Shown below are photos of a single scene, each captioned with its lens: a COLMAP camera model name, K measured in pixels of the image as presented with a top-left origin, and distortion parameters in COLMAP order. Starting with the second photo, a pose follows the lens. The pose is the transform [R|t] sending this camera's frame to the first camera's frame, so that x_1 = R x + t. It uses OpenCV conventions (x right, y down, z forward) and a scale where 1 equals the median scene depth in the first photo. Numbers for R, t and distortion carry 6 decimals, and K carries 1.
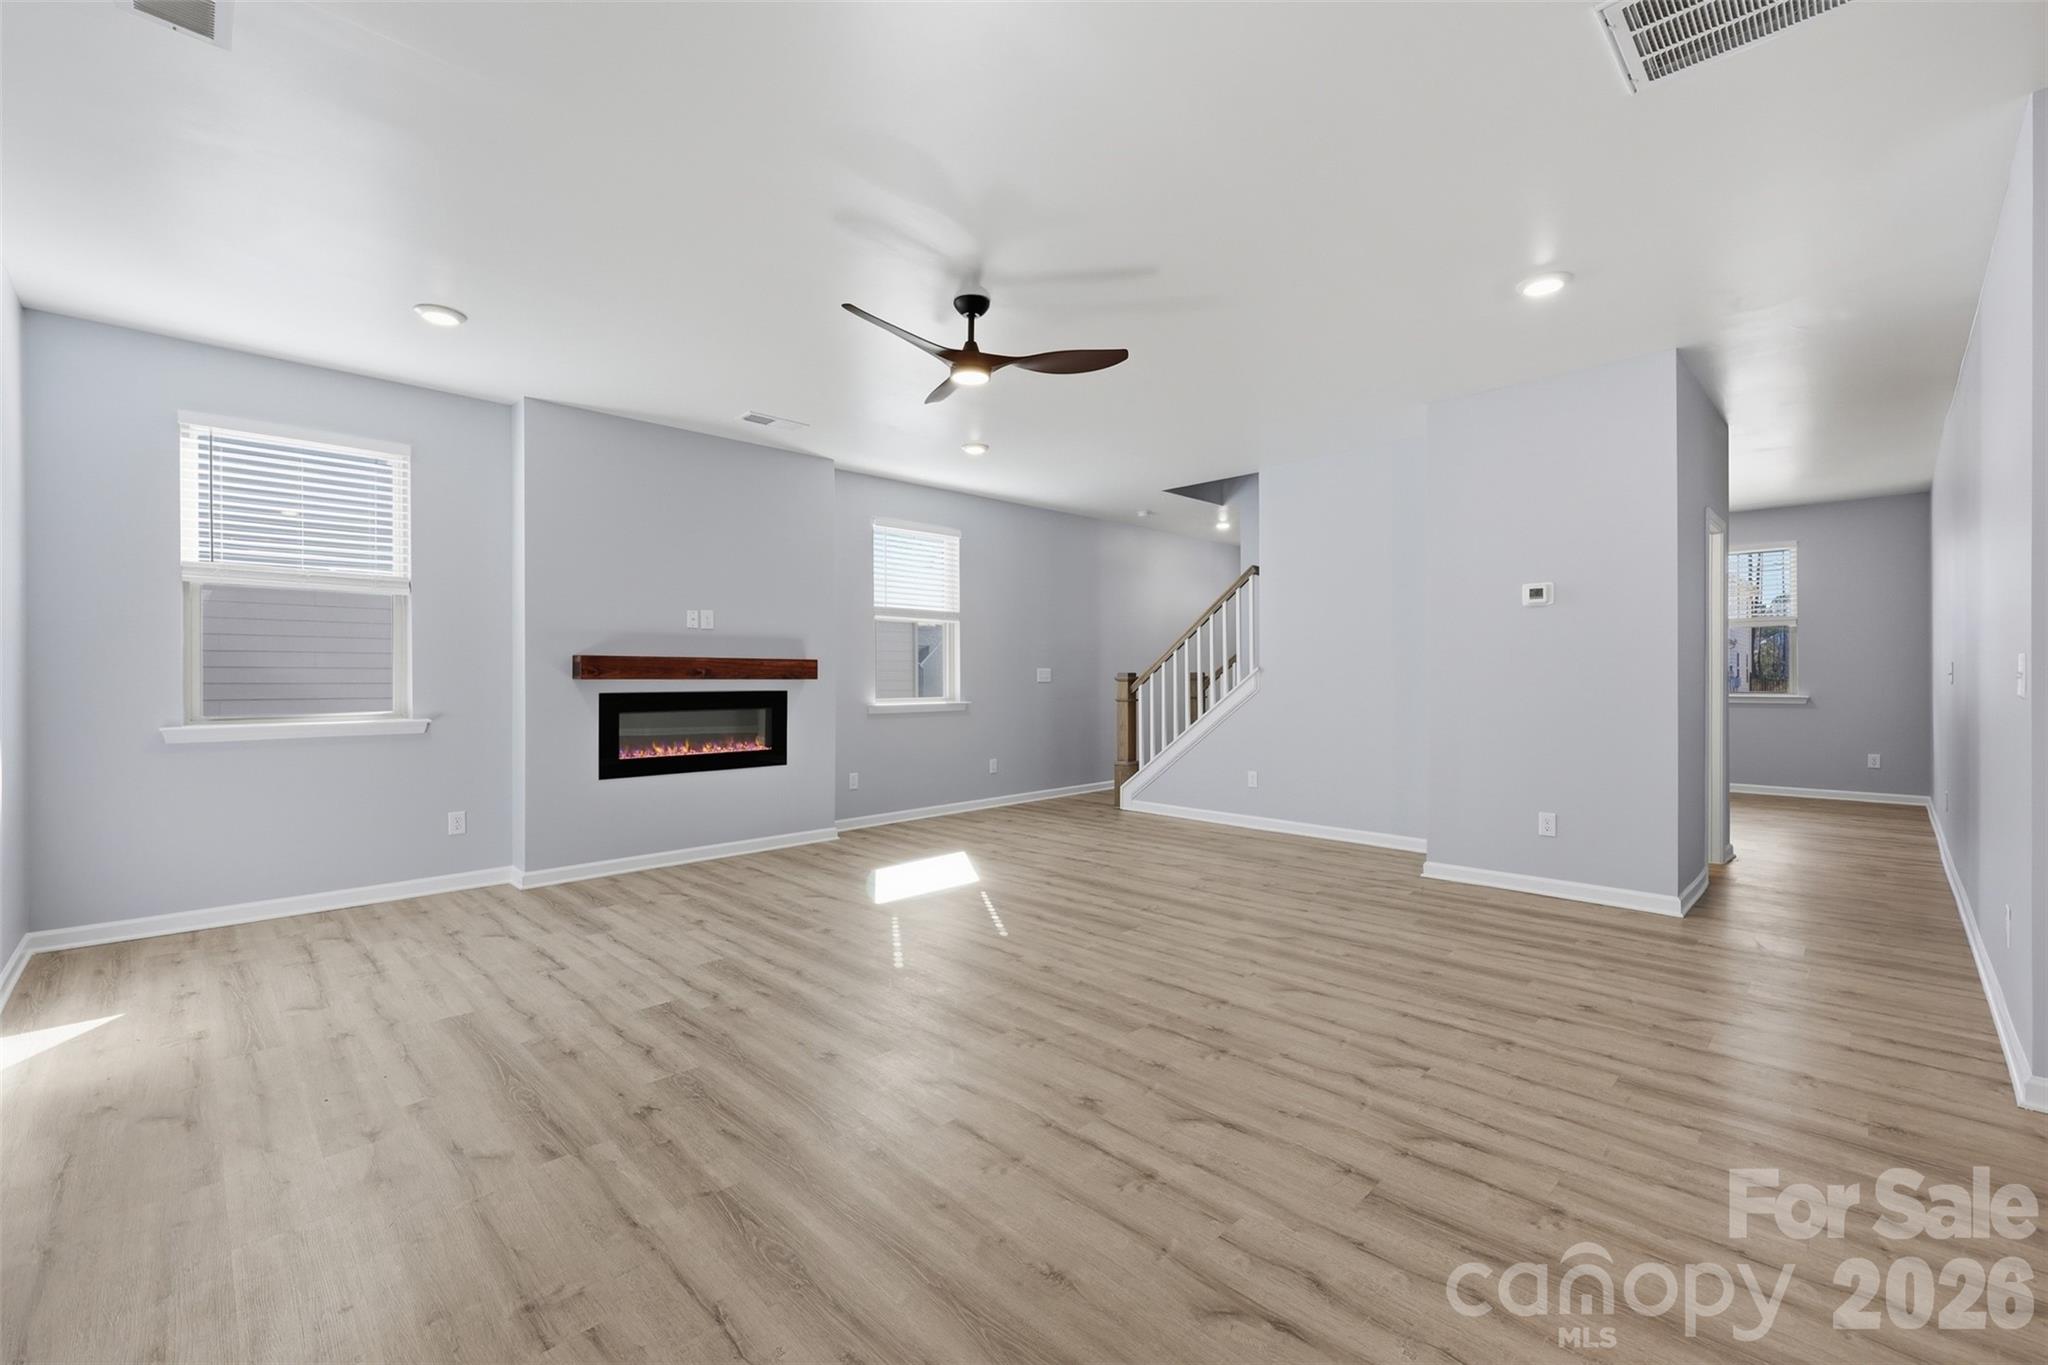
lens RADIAL K [[850.6, 0, 1028.5], [0, 850.6, 675.6], [0, 0, 1]] dist [0.001219, -0.000317]
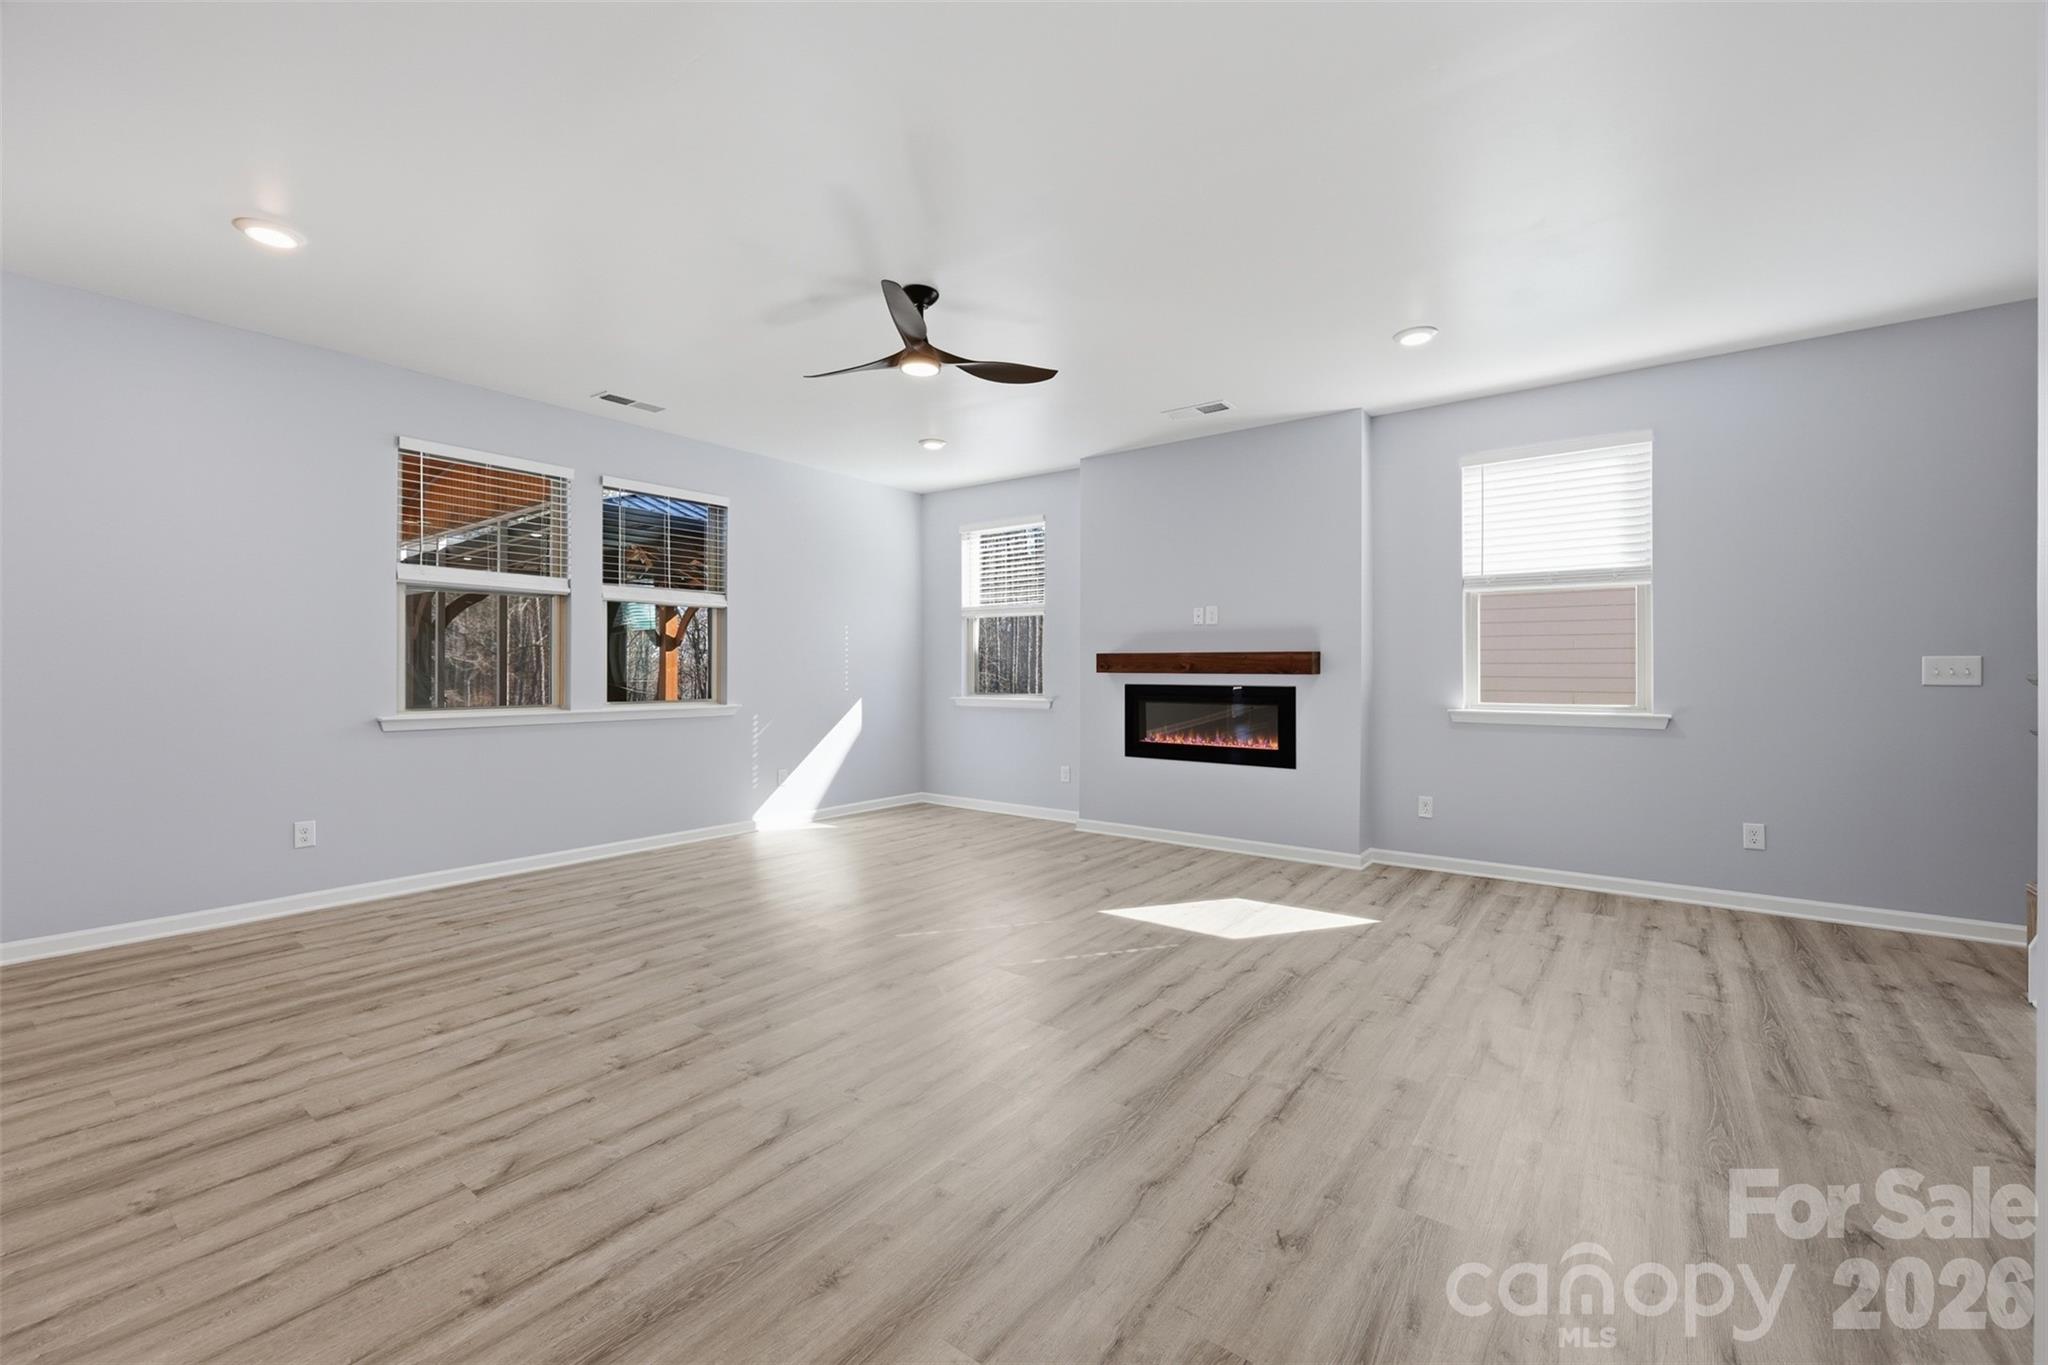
lens RADIAL K [[835.0, 0, 1030.7], [0, 835.0, 668.0], [0, 0, 1]] dist [-0.001624, 0.000526]
pose [[0.140643, -0.000866, -0.990060, 0.645297], [-0.001518, 0.999998, -0.001090, -0.000852], [0.990059, 0.001656, 0.140641, 0.702127]]
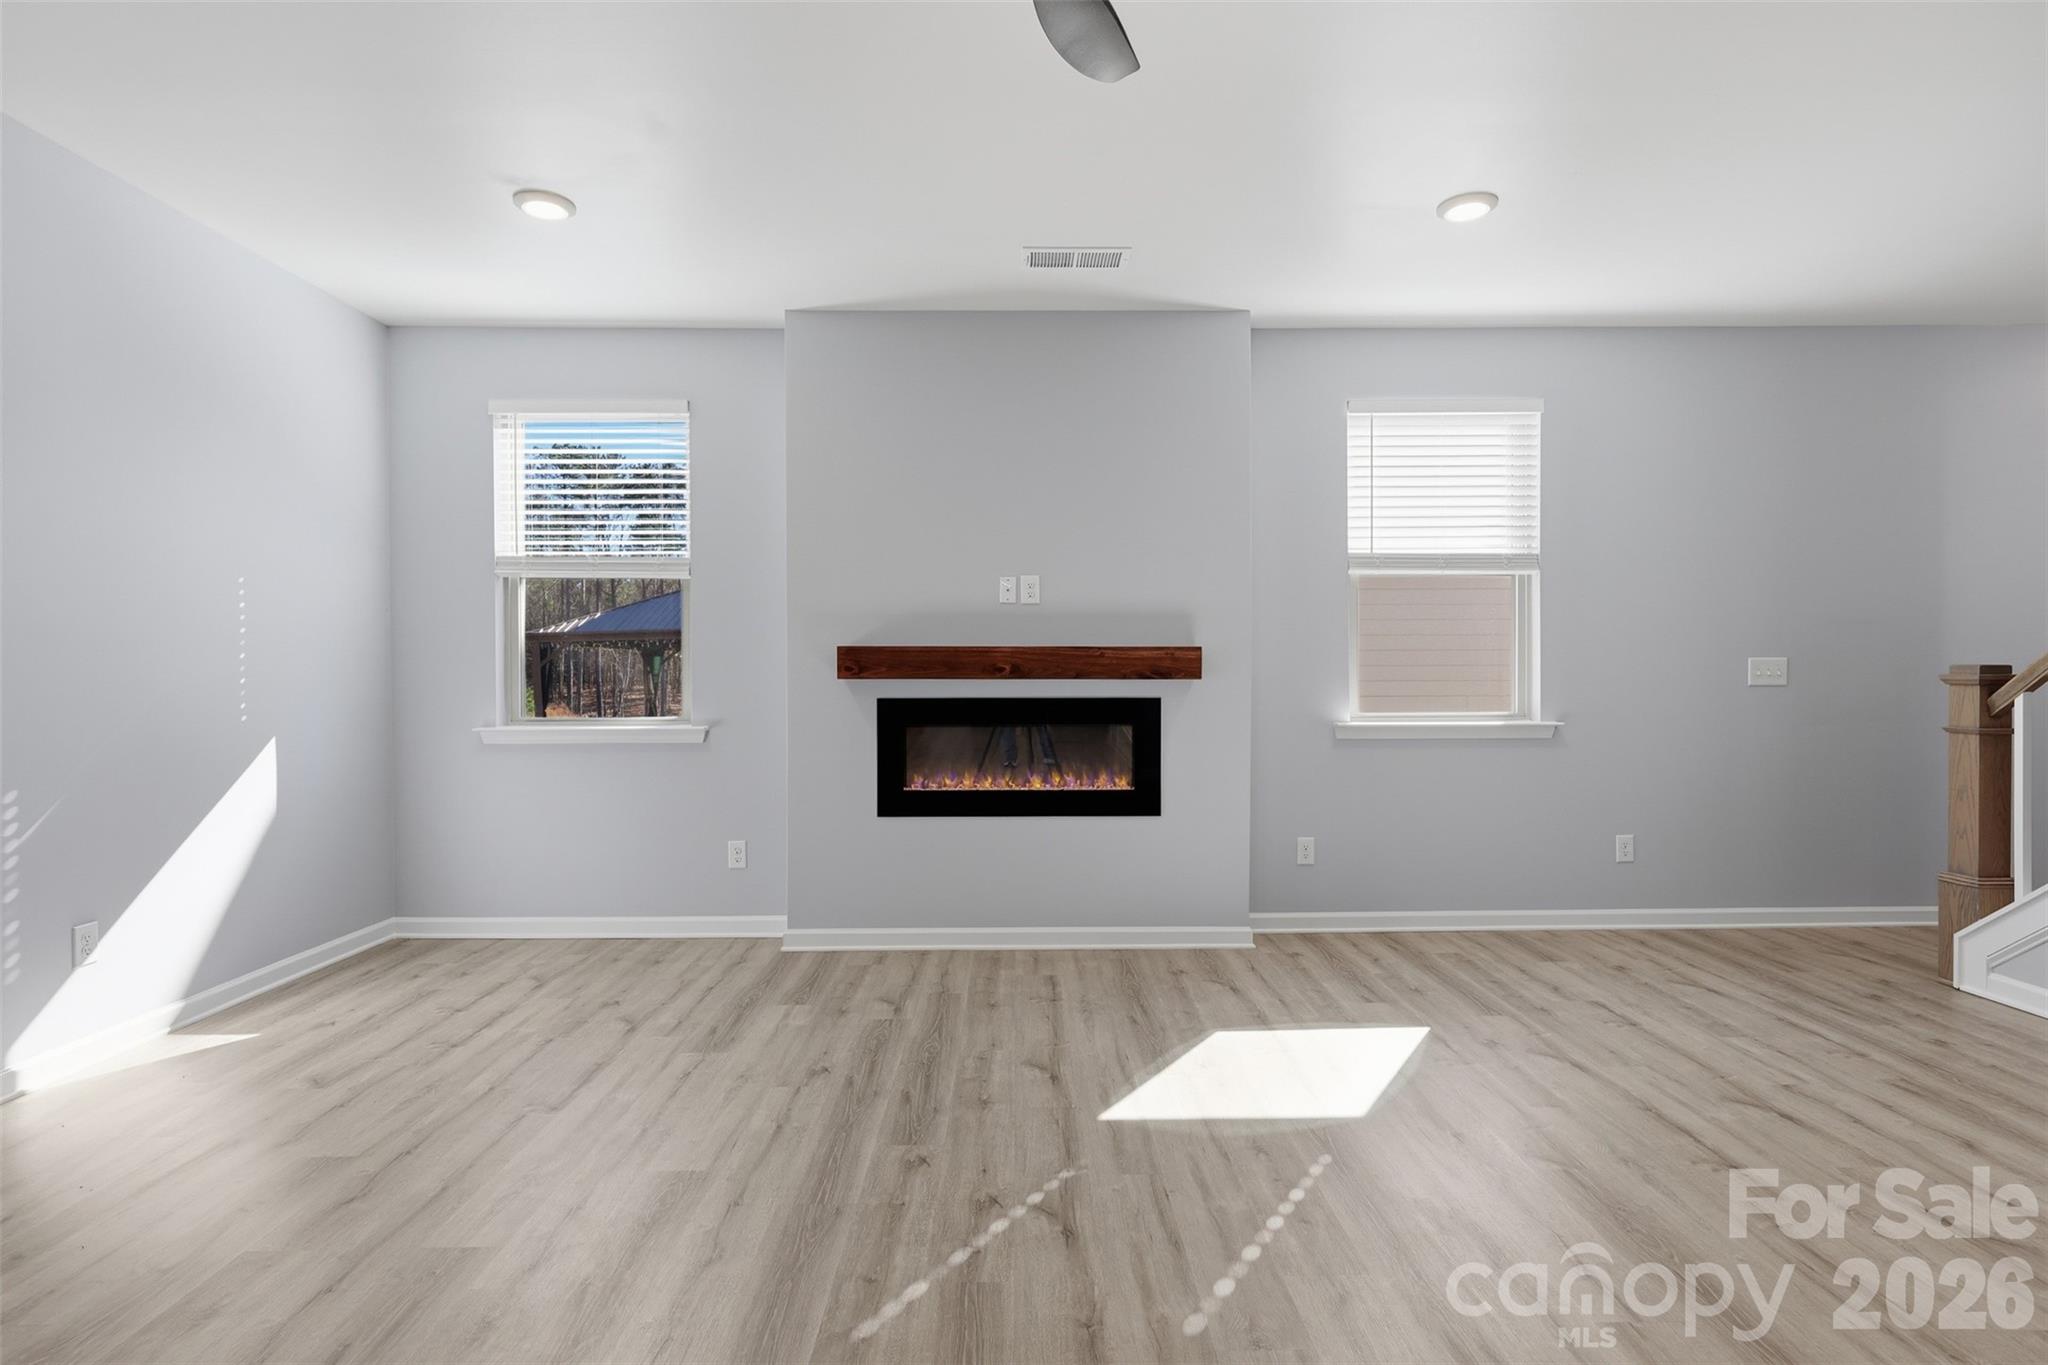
lens RADIAL K [[998.6, 0, 1027.1], [0, 998.6, 683.4], [0, 0, 1]] dist [-0.000058, -0.000768]
pose [[0.715031, 0.005452, -0.699072, 0.185095], [0.001740, 0.999953, 0.009578, 0.000403], [0.699091, -0.008065, 0.714987, 0.478625]]
